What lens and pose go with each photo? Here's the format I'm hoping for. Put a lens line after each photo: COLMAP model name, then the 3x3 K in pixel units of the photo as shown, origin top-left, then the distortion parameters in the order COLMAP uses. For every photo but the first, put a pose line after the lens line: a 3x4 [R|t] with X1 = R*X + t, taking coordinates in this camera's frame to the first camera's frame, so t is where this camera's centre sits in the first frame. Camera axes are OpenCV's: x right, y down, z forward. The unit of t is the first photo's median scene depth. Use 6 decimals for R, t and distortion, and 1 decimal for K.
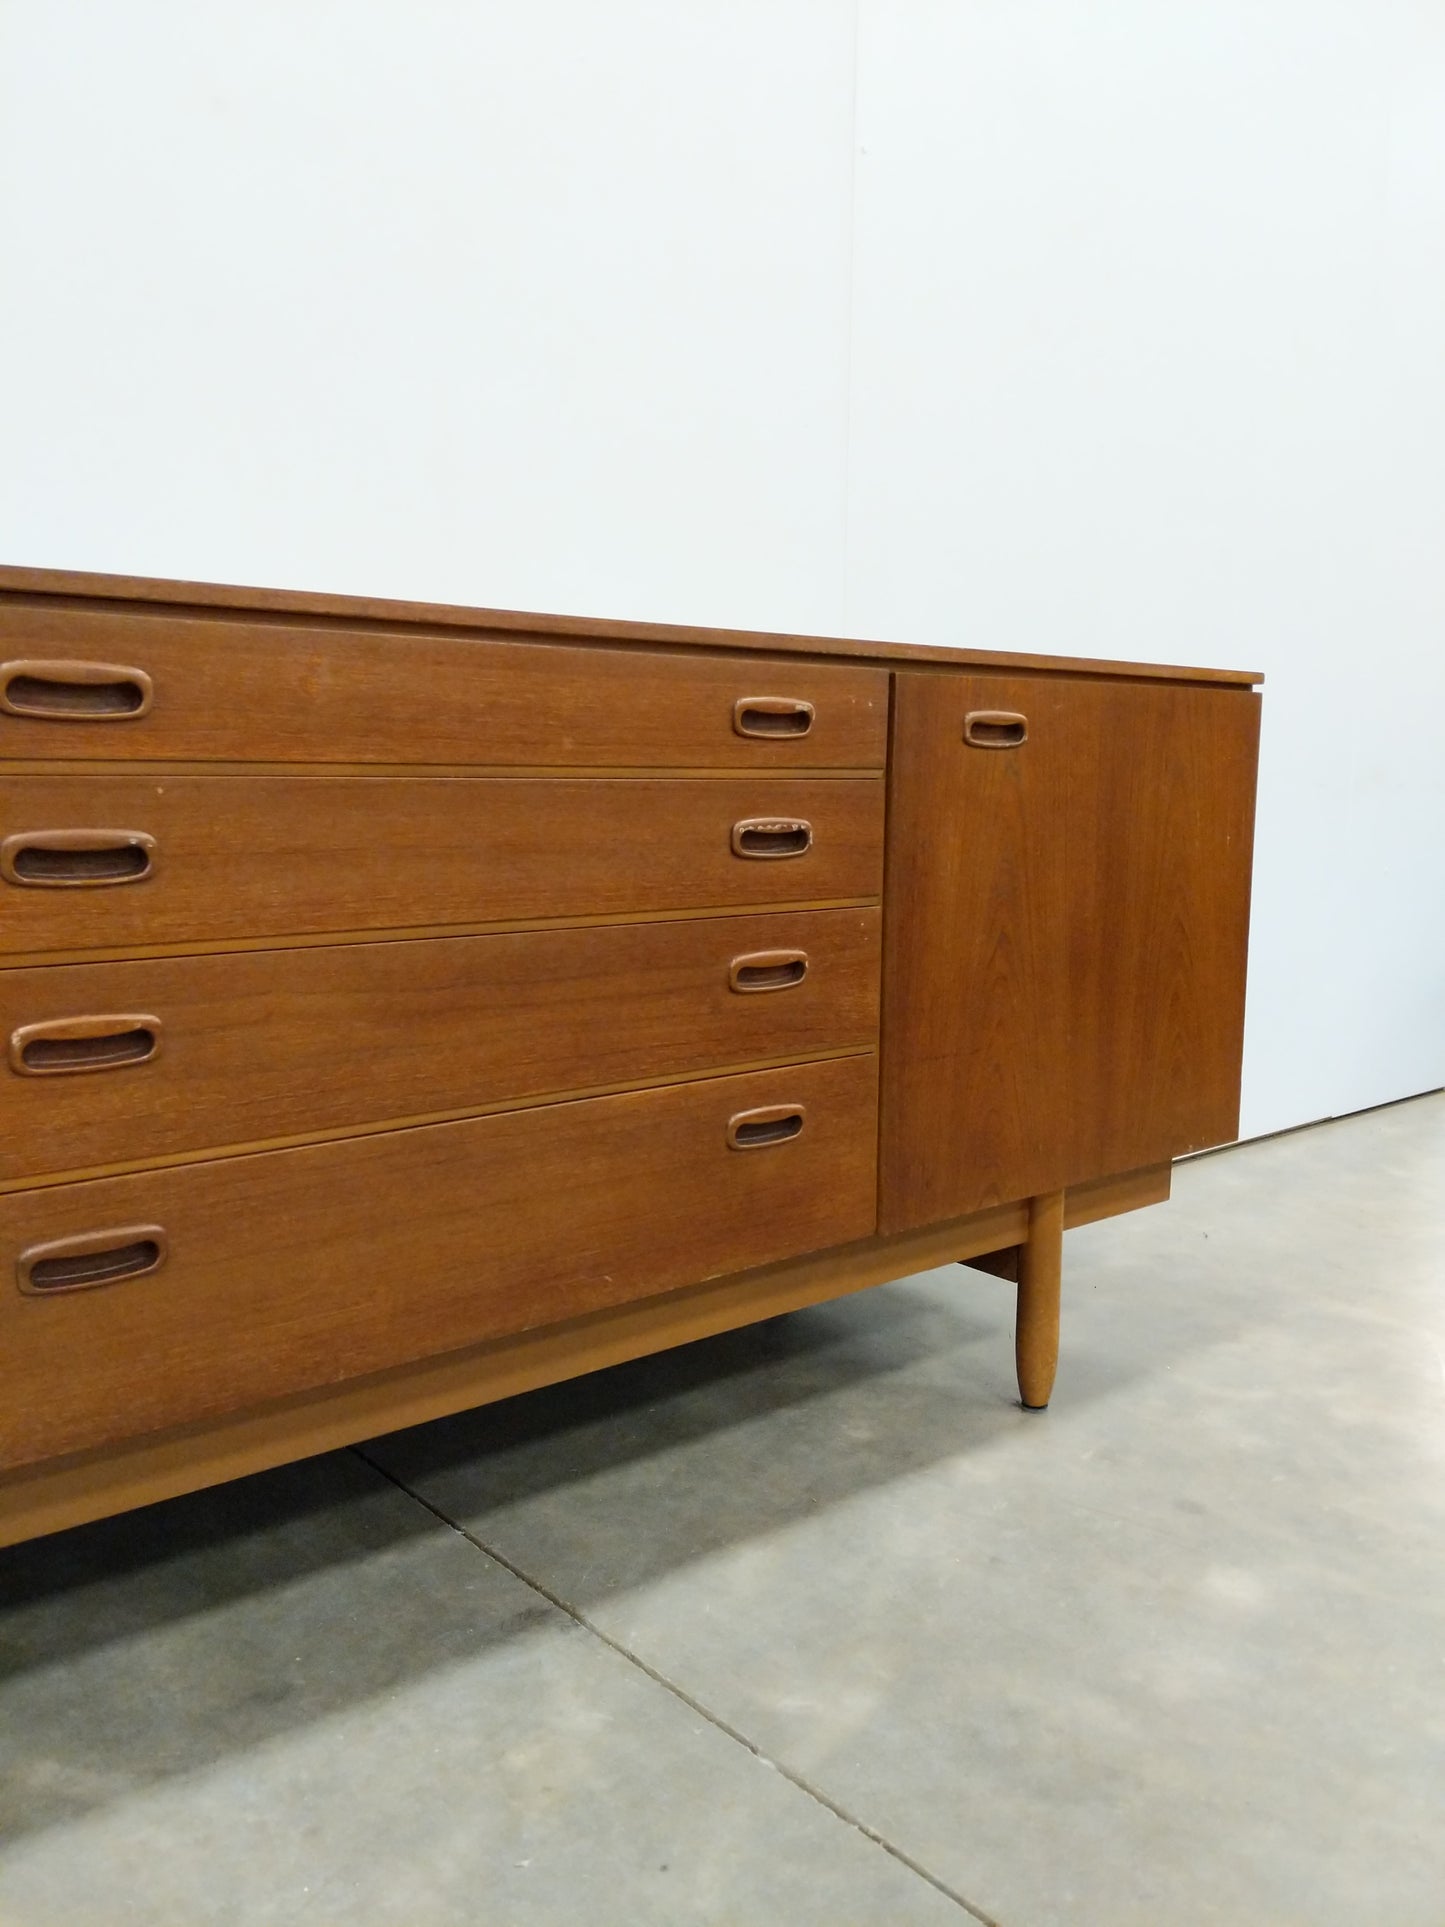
lens RADIAL K [[1515.0, 0, 722.5], [0, 1515.0, 963.5], [0, 0, 1]] dist [0.093191, -0.162915]
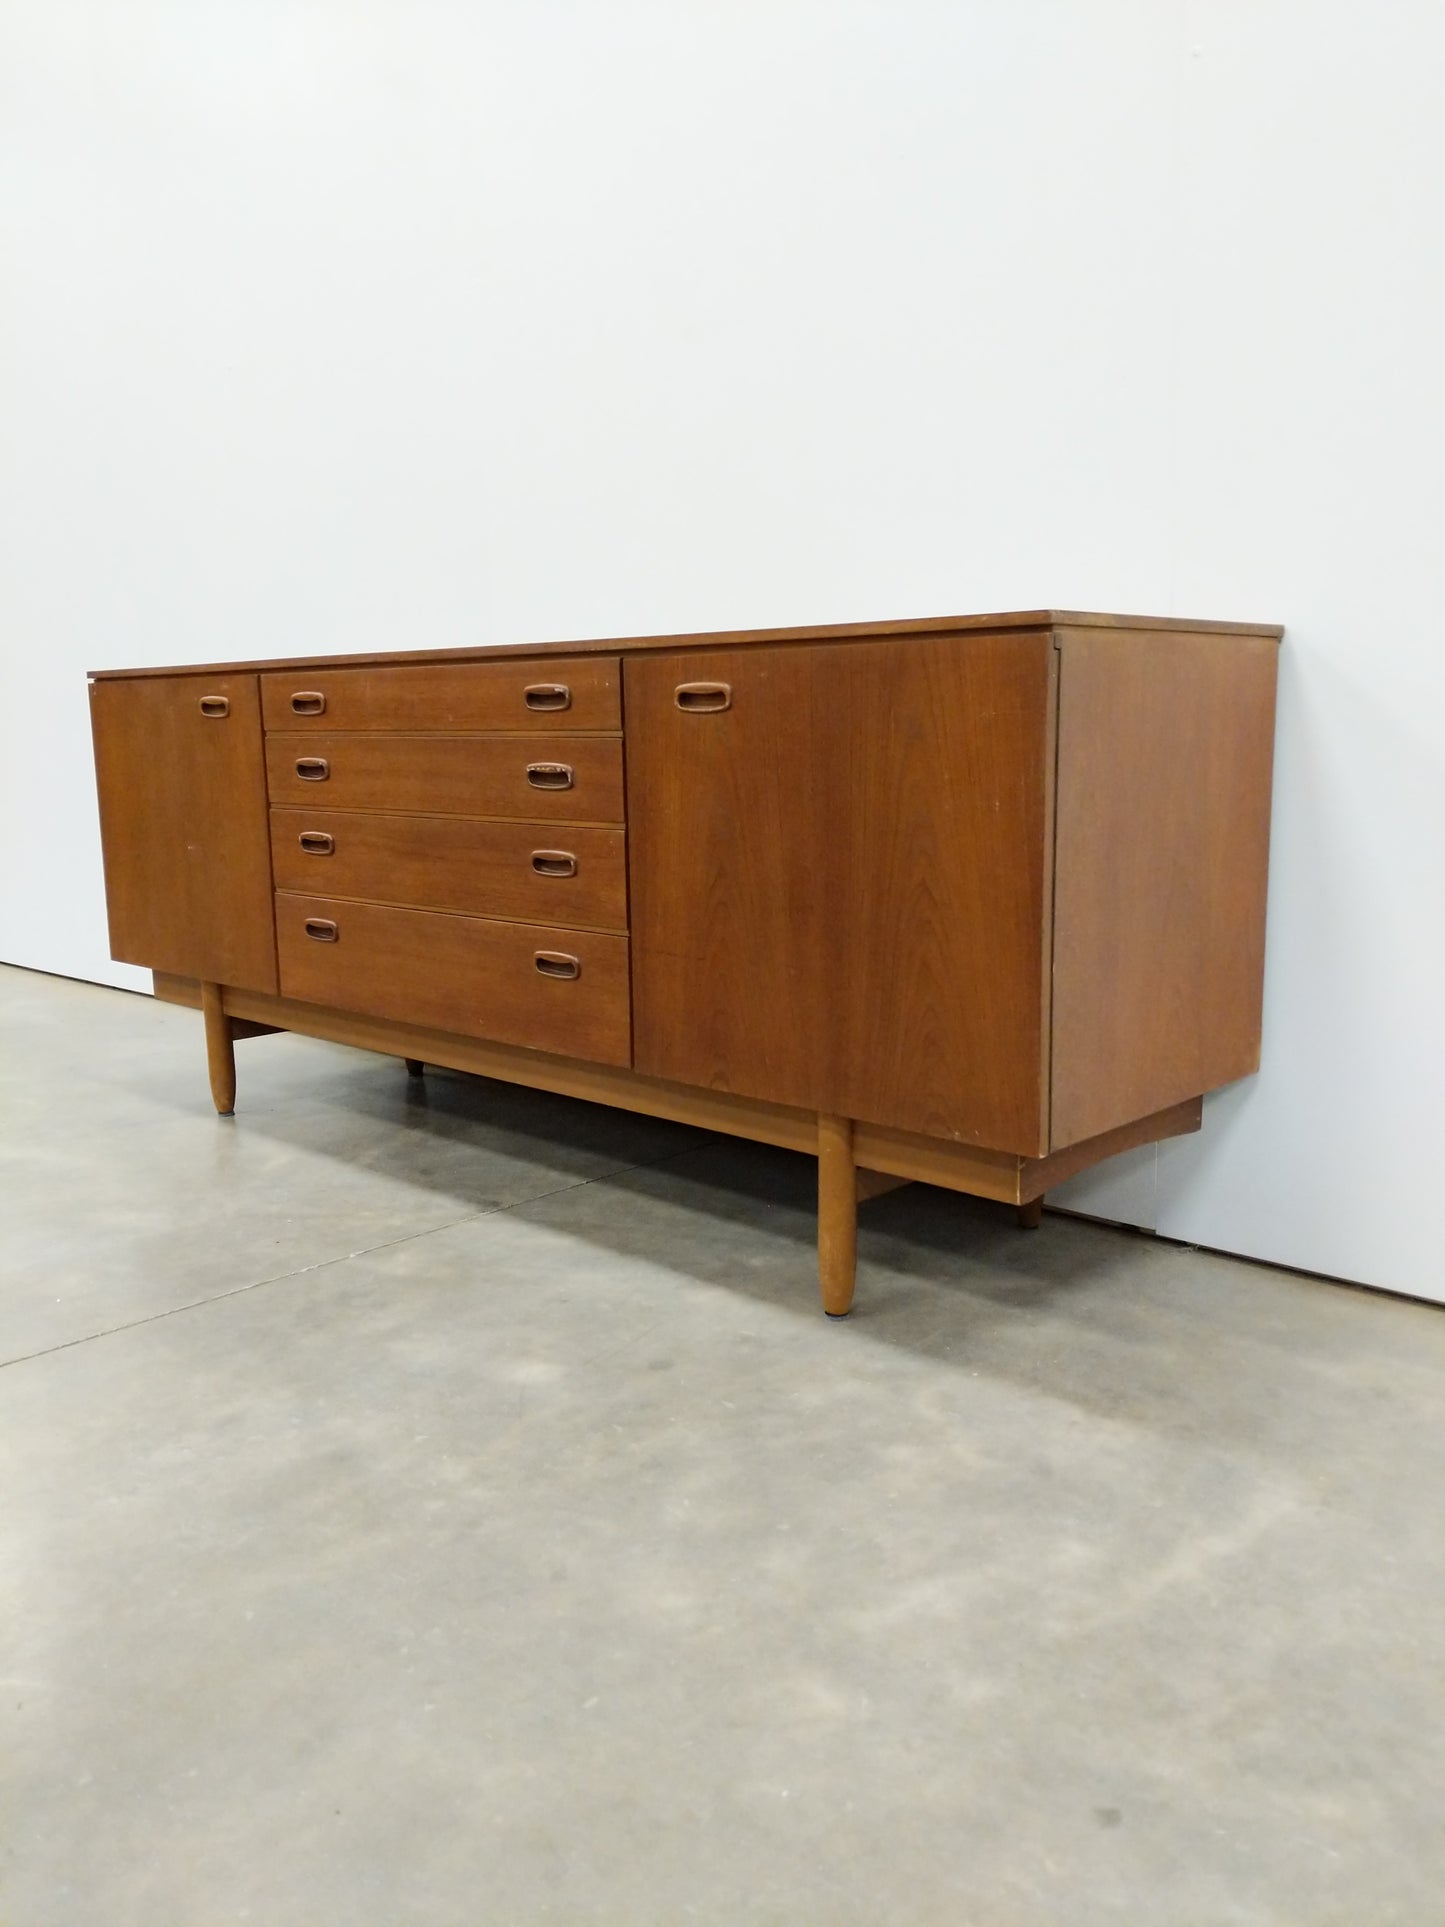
lens RADIAL K [[1515.0, 0, 722.5], [0, 1515.0, 963.5], [0, 0, 1]] dist [0.093191, -0.162915]
pose [[0.121941, 0.148761, -0.981326, 1.541622], [-0.112941, 0.984362, 0.135187, -0.119147], [0.986091, 0.094347, 0.136835, 0.944129]]
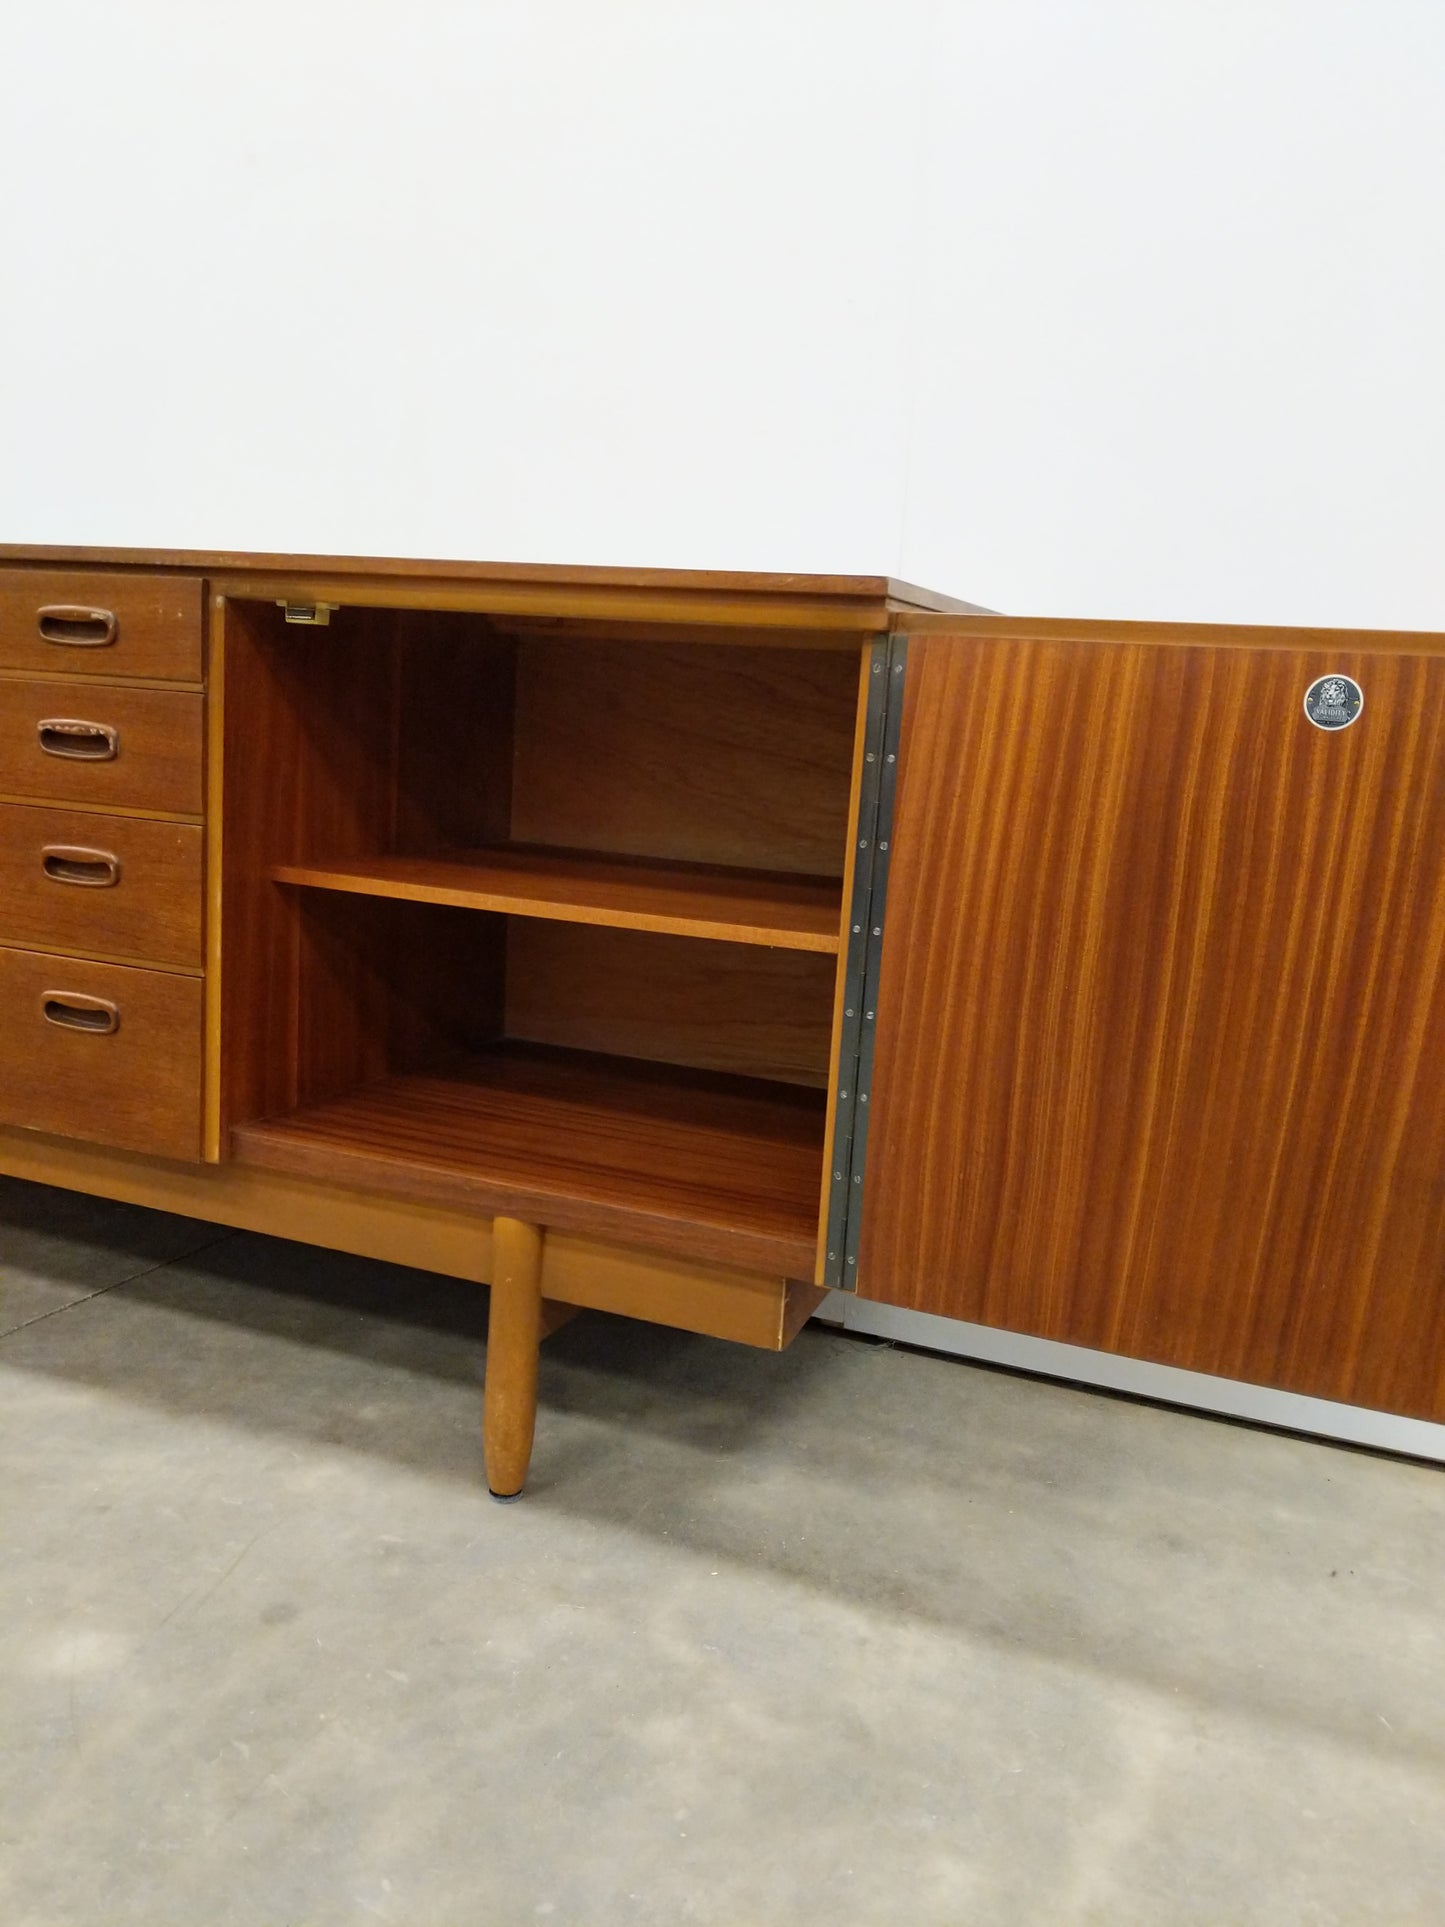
lens RADIAL K [[1539.6, 0, 722.7], [0, 1539.6, 957.5], [0, 0, 1]] dist [0.065003, -0.124300]
pose [[0.467829, 0.172186, -0.866884, 1.166278], [-0.173370, 0.979662, 0.101025, -0.116898], [0.866648, 0.103029, 0.488166, 0.845039]]
